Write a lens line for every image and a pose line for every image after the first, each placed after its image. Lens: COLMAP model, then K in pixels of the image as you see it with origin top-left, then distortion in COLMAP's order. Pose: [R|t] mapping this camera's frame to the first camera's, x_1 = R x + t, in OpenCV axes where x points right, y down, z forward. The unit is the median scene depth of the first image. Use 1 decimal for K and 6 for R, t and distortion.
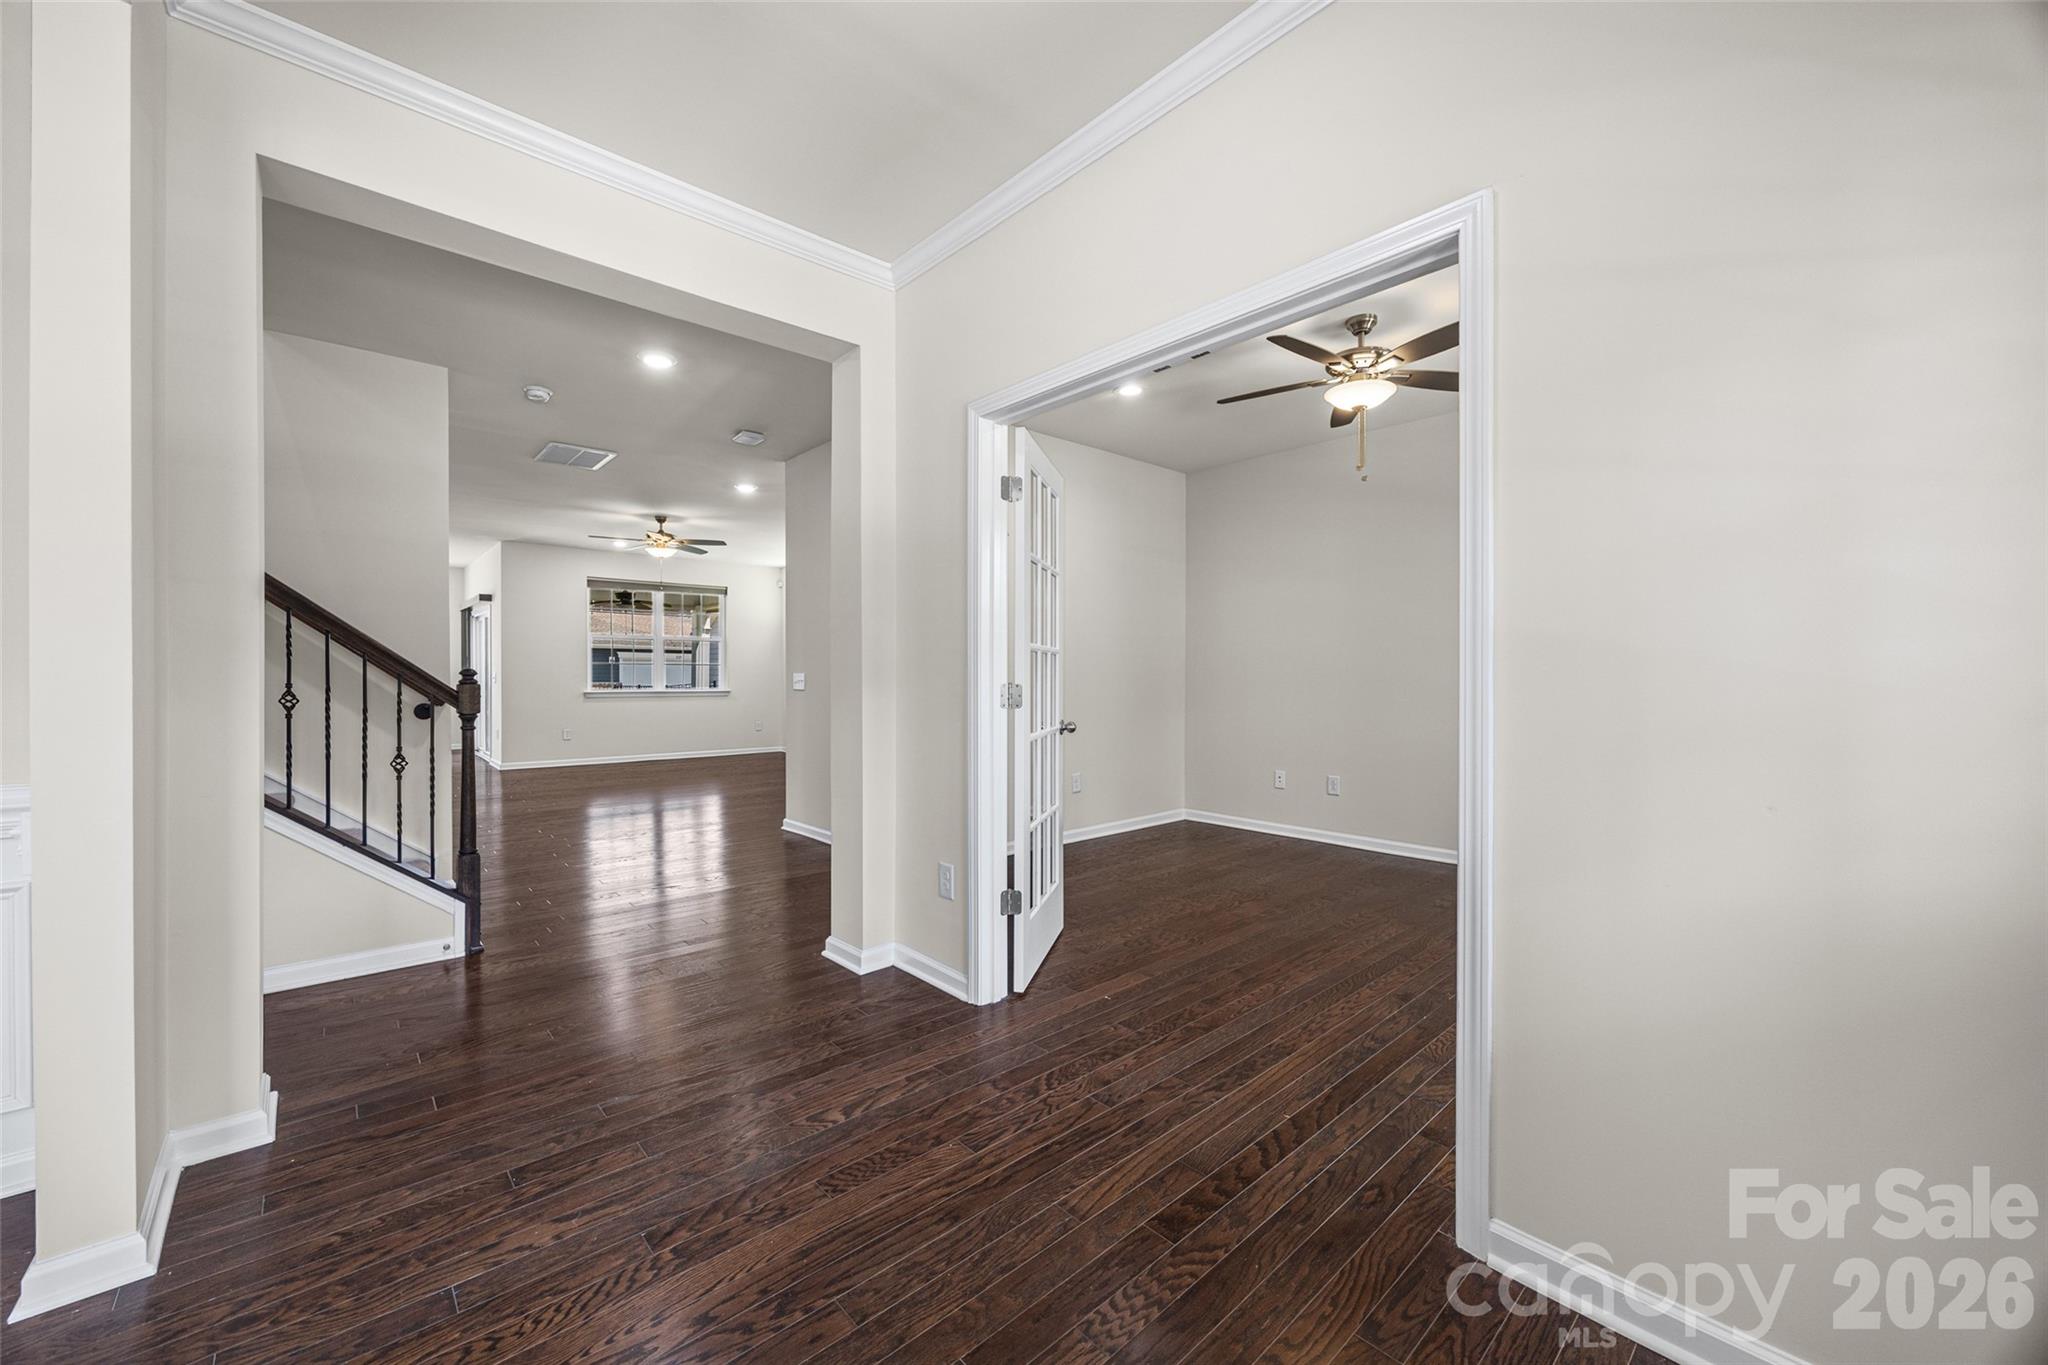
lens RADIAL K [[792.4, 0, 1005.0], [0, 792.4, 683.6], [0, 0, 1]] dist [-0.000534, -0.000328]
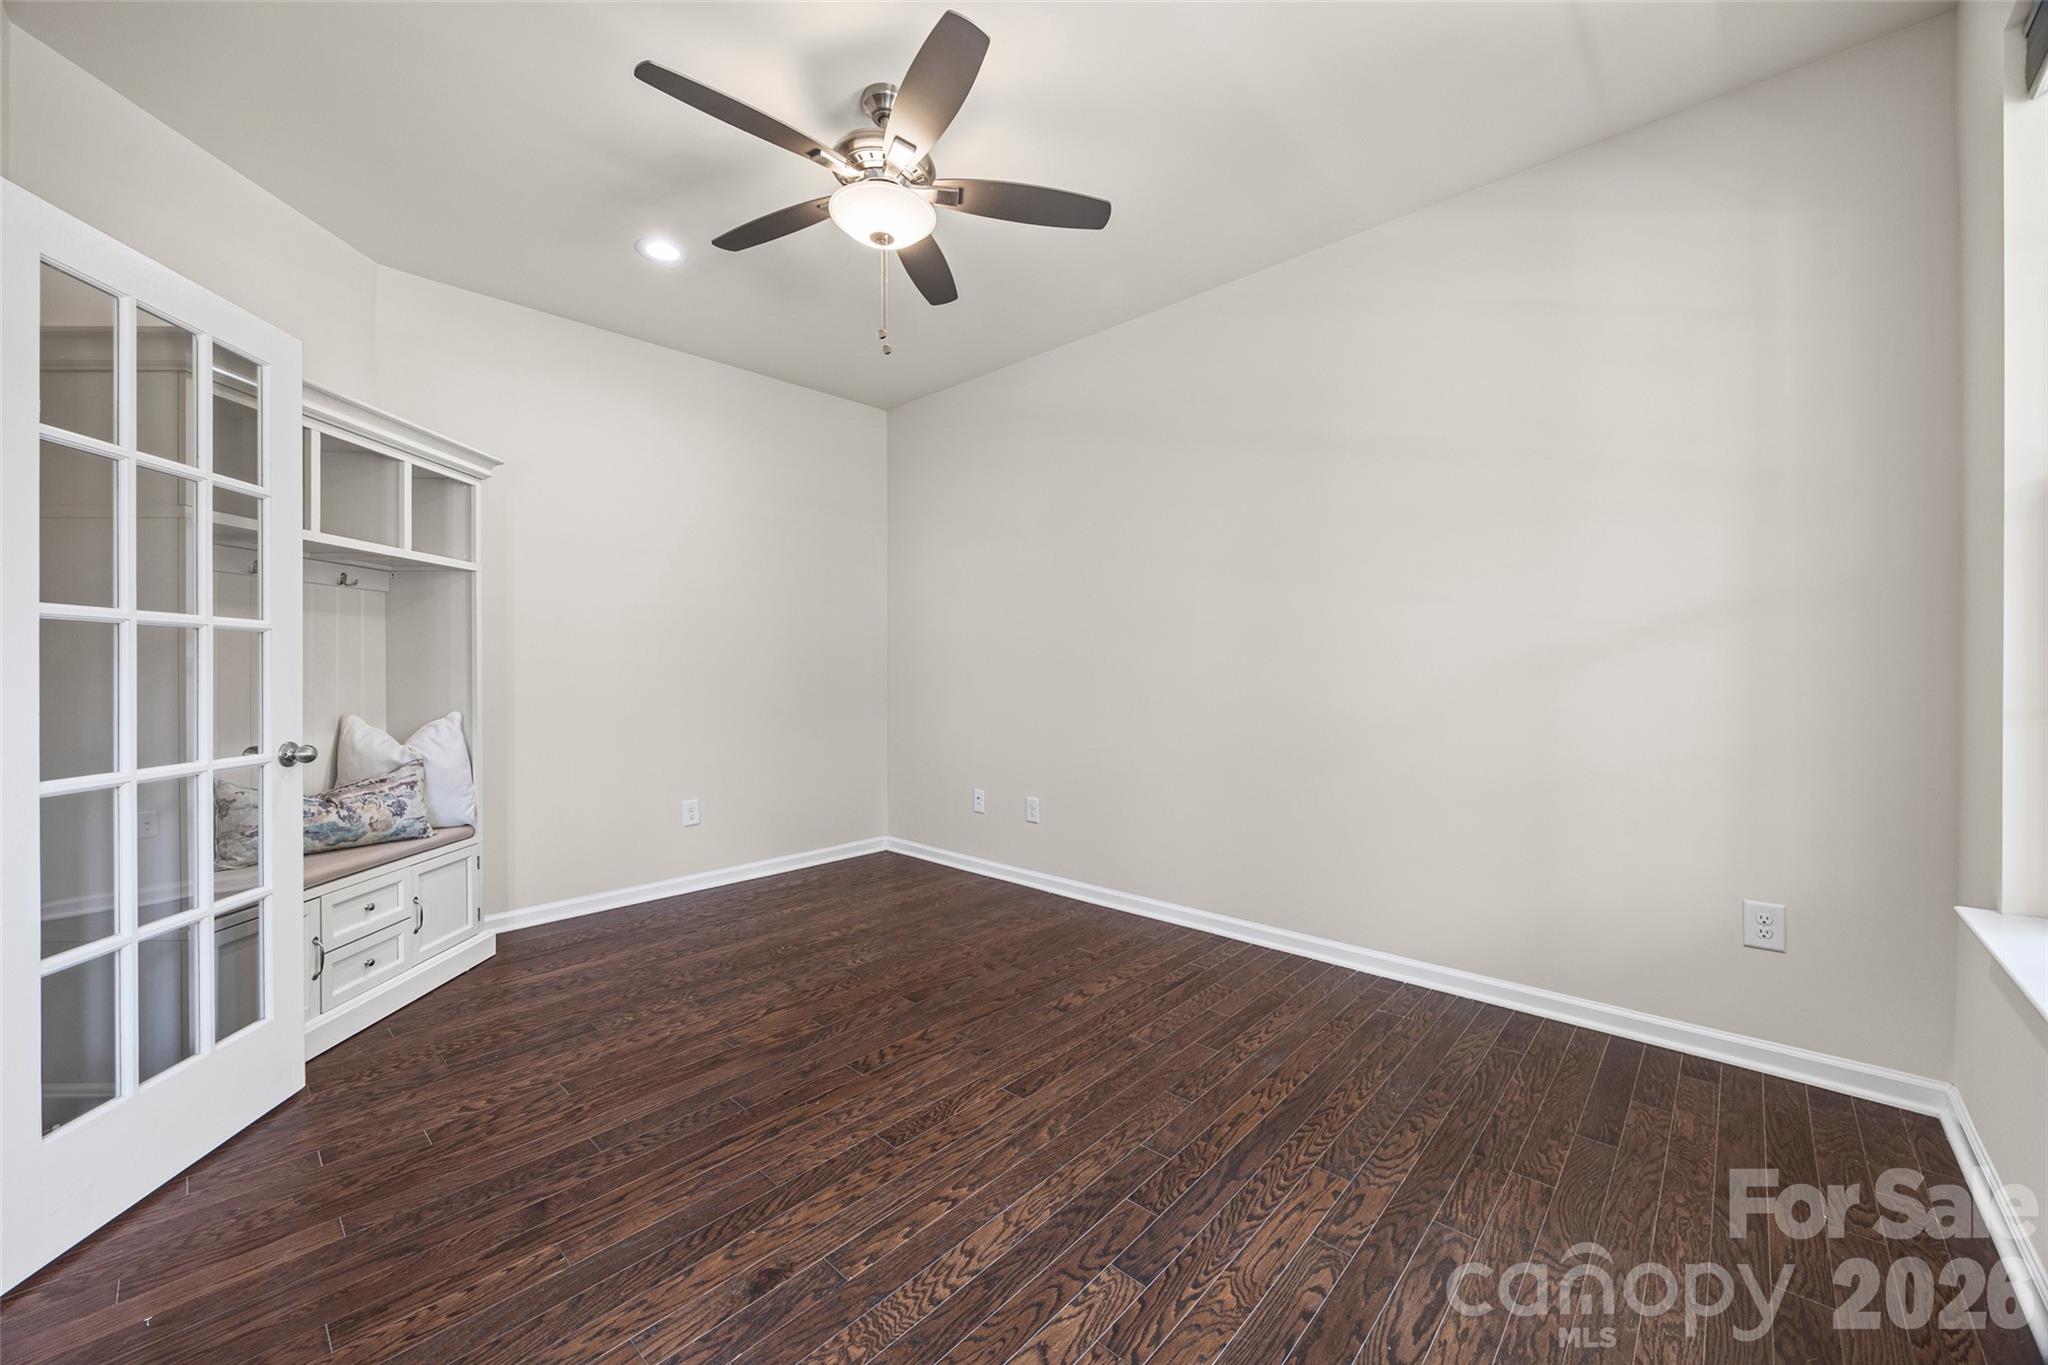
lens RADIAL K [[783.4, 0, 1012.6], [0, 783.4, 671.4], [0, 0, 1]] dist [-0.005563, 0.000007]
pose [[0.995905, -0.001940, 0.090381, 0.505756], [0.002488, 0.999979, -0.005944, -0.001366], [-0.090368, 0.006145, 0.995890, 0.384223]]
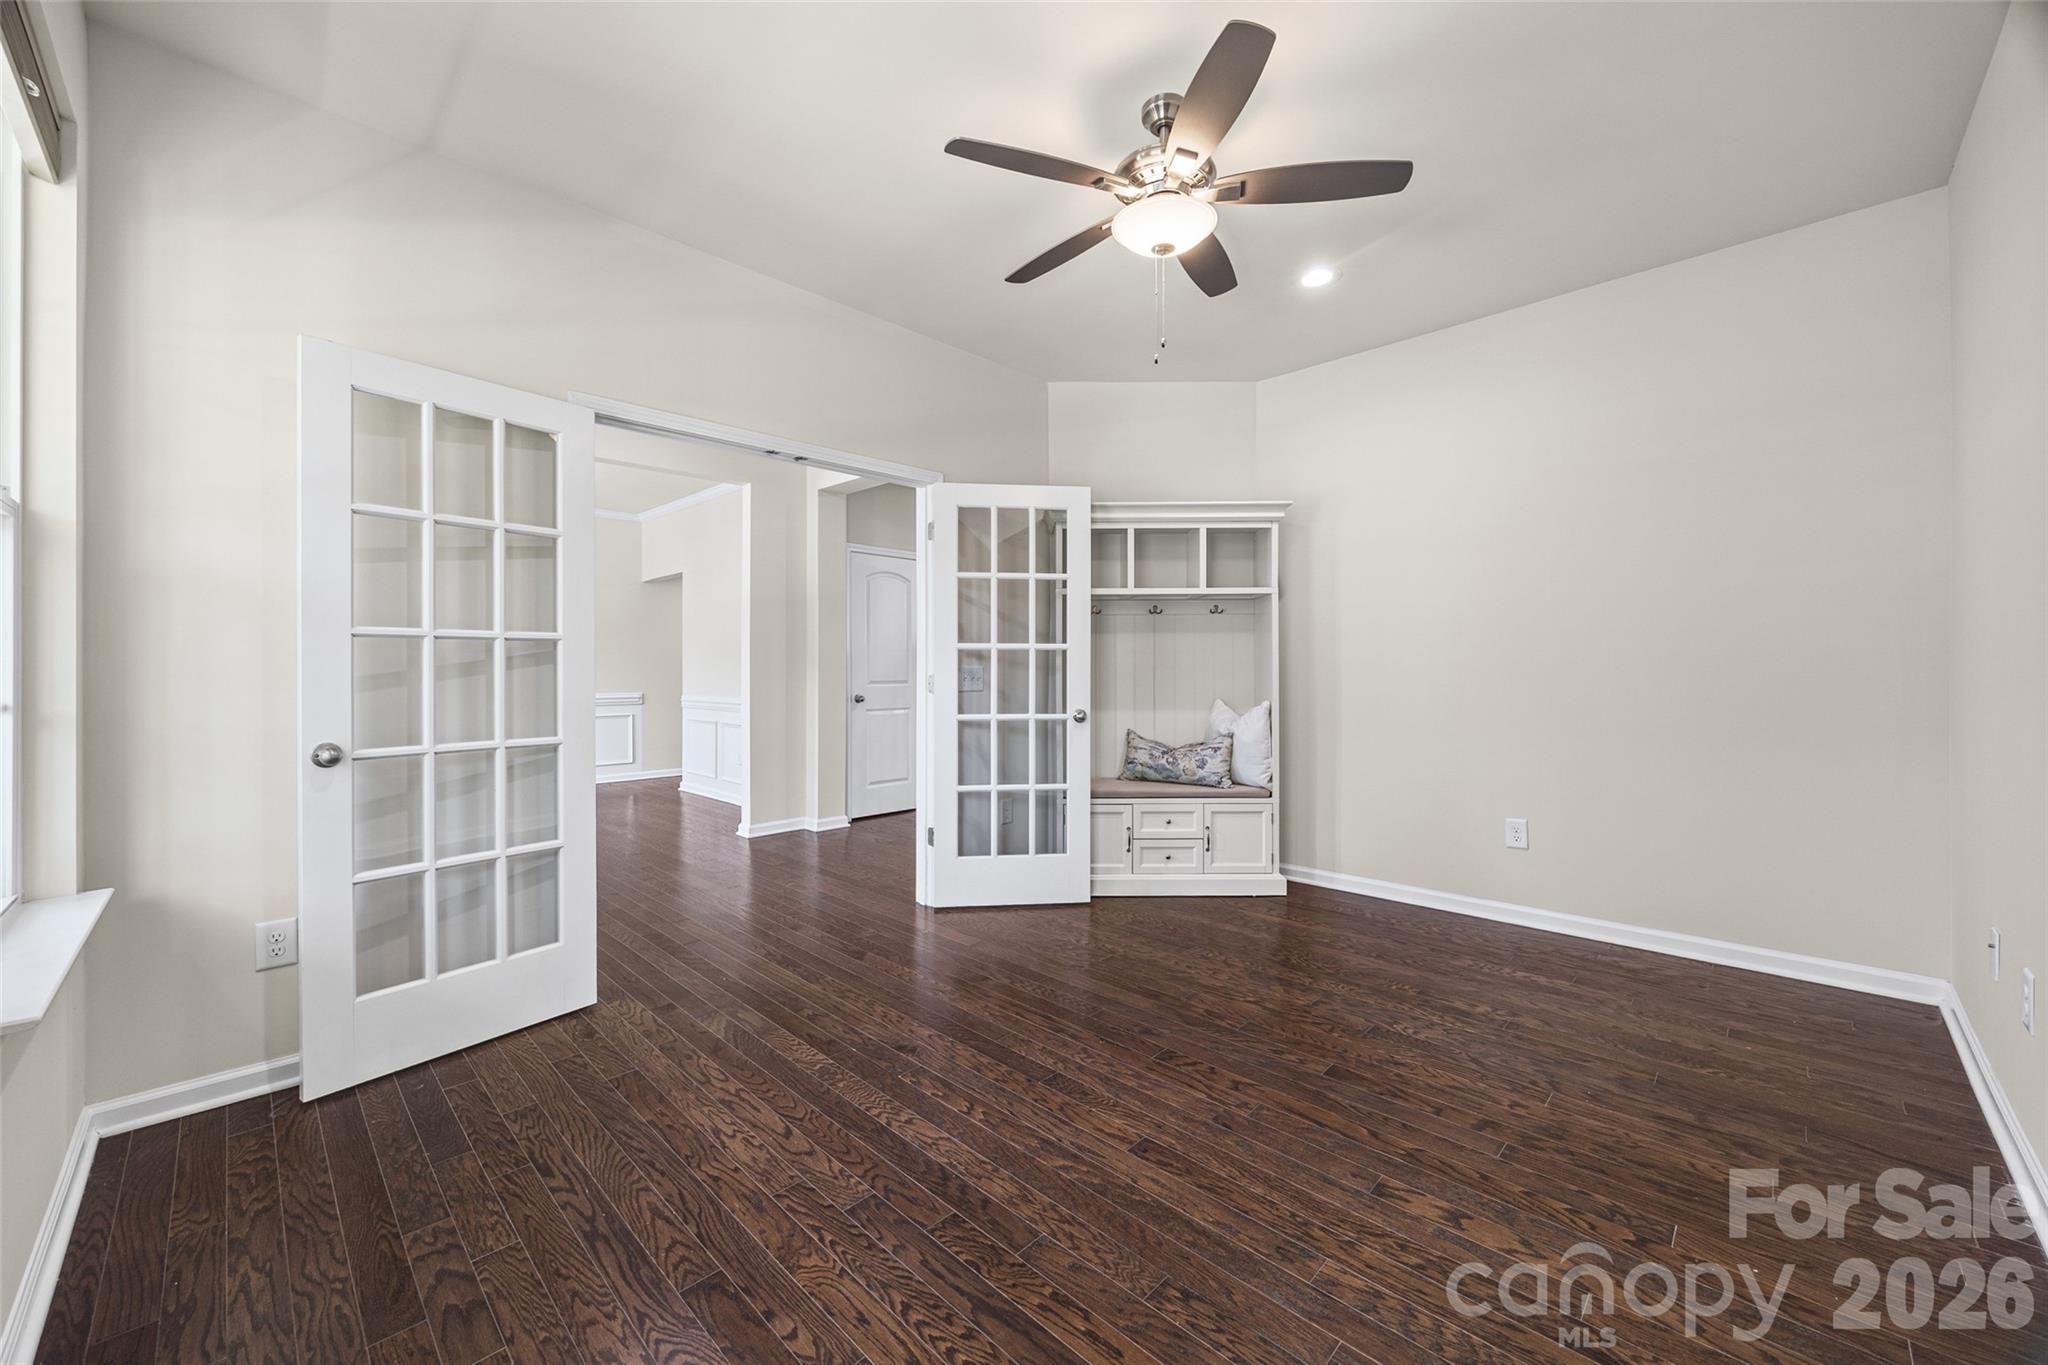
lens RADIAL K [[783.4, 0, 1012.6], [0, 783.4, 671.4], [0, 0, 1]] dist [-0.005563, 0.000007]
pose [[0.055723, 0.005315, -0.998432, 1.095180], [-0.006716, 0.999965, 0.004949, -0.010163], [0.998424, 0.006429, 0.055757, 0.867594]]
